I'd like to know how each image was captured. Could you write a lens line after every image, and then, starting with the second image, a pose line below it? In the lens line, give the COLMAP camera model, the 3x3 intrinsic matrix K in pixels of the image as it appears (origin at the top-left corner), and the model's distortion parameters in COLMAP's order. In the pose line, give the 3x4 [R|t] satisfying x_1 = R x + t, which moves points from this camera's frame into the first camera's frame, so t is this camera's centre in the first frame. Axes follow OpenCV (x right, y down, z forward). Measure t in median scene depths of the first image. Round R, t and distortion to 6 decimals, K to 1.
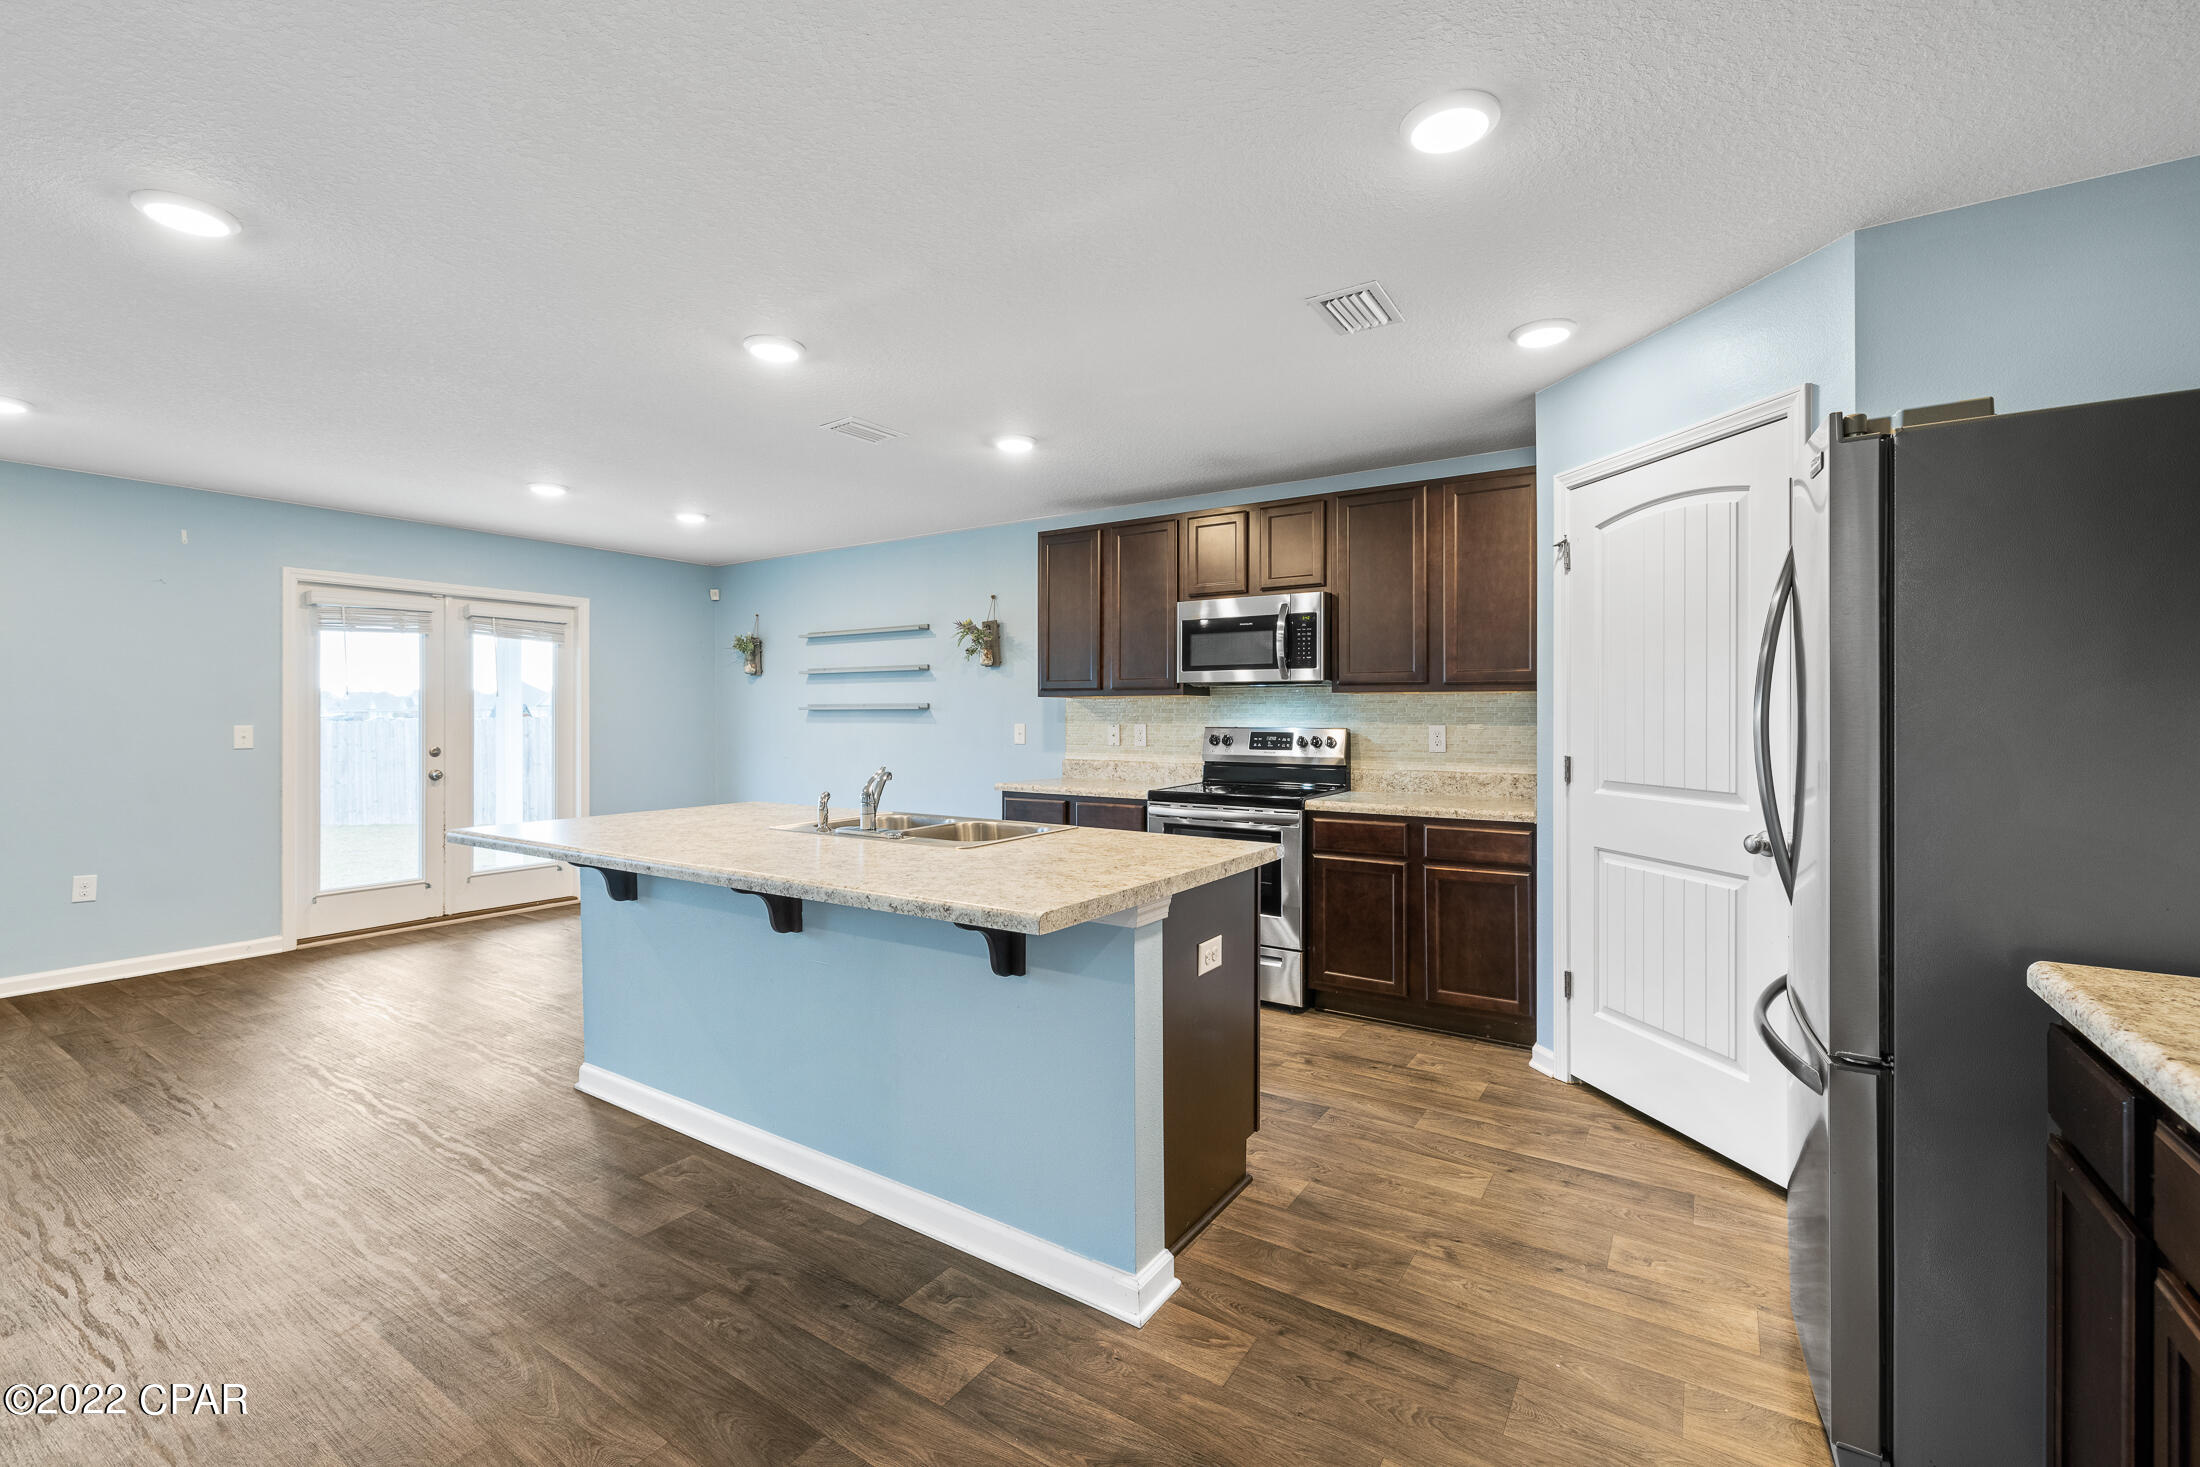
lens RADIAL K [[927.6, 0, 1097.0], [0, 927.6, 721.1], [0, 0, 1]] dist [-0.000269, 0.000424]
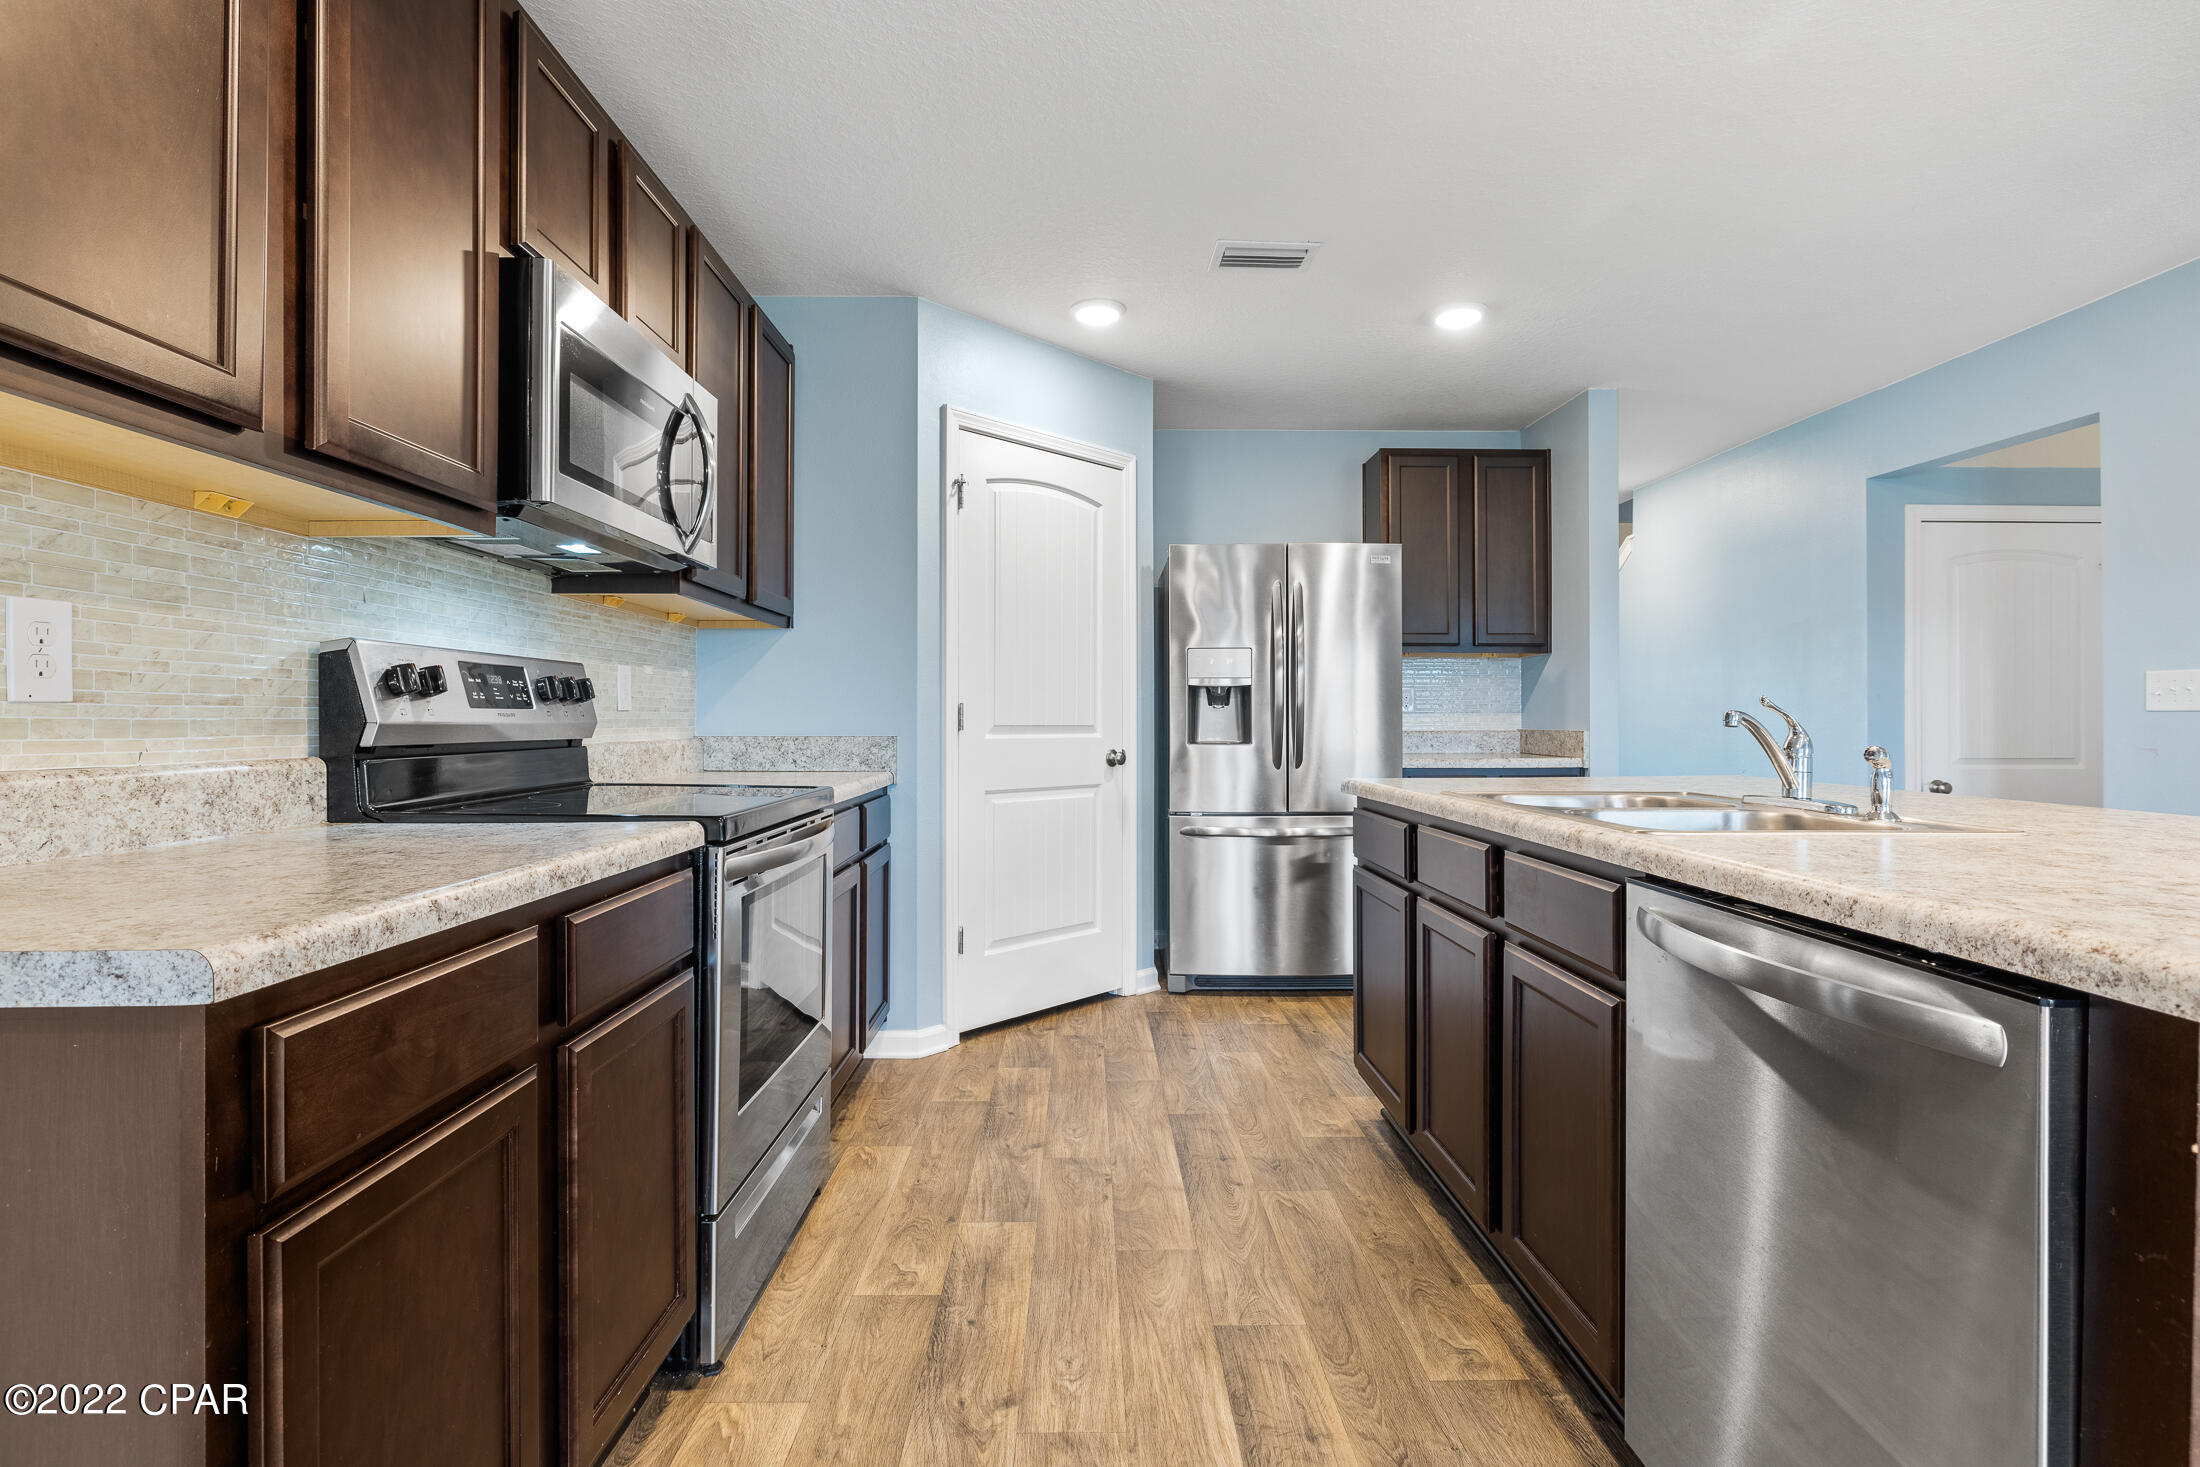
lens RADIAL K [[1040.3, 0, 1095.0], [0, 1040.3, 716.0], [0, 0, 1]] dist [-0.004890, -0.000071]
pose [[-0.559732, 0.002570, 0.828669, -0.355898], [0.005508, 0.999985, 0.000619, 0.038670], [-0.828655, 0.004911, -0.559738, 1.133599]]
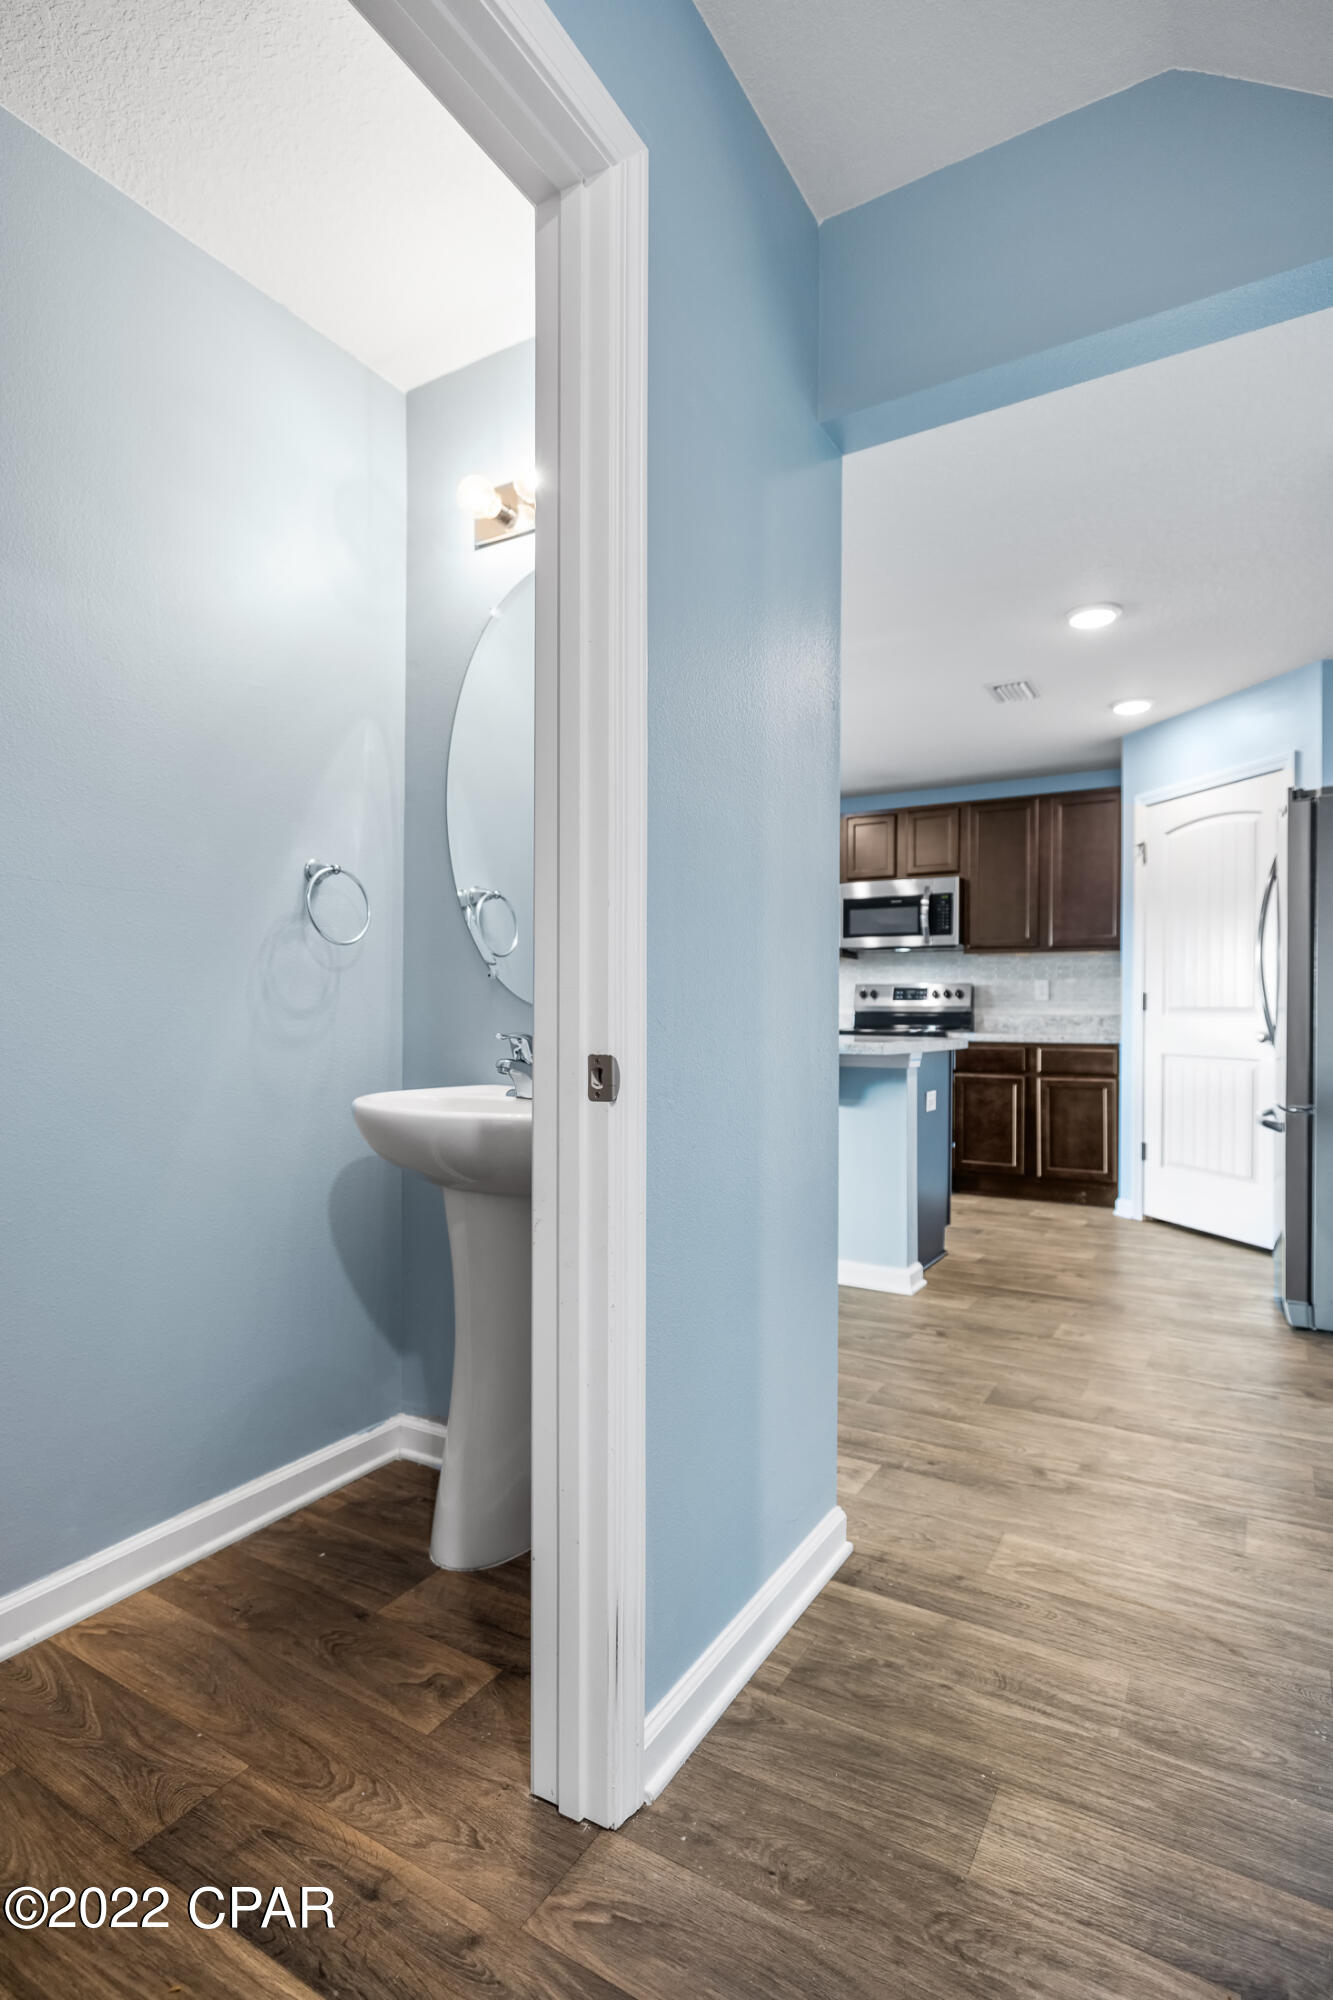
lens RADIAL K [[972.4, 0, 668.0], [0, 972.4, 1023.9], [0, 0, 1]] dist [-0.000989, -0.000106]
pose [[0.999328, 0.003332, 0.036497, -0.214217], [-0.003656, 0.999954, 0.008830, 0.057219], [-0.036466, -0.008957, 0.999295, -0.360772]]
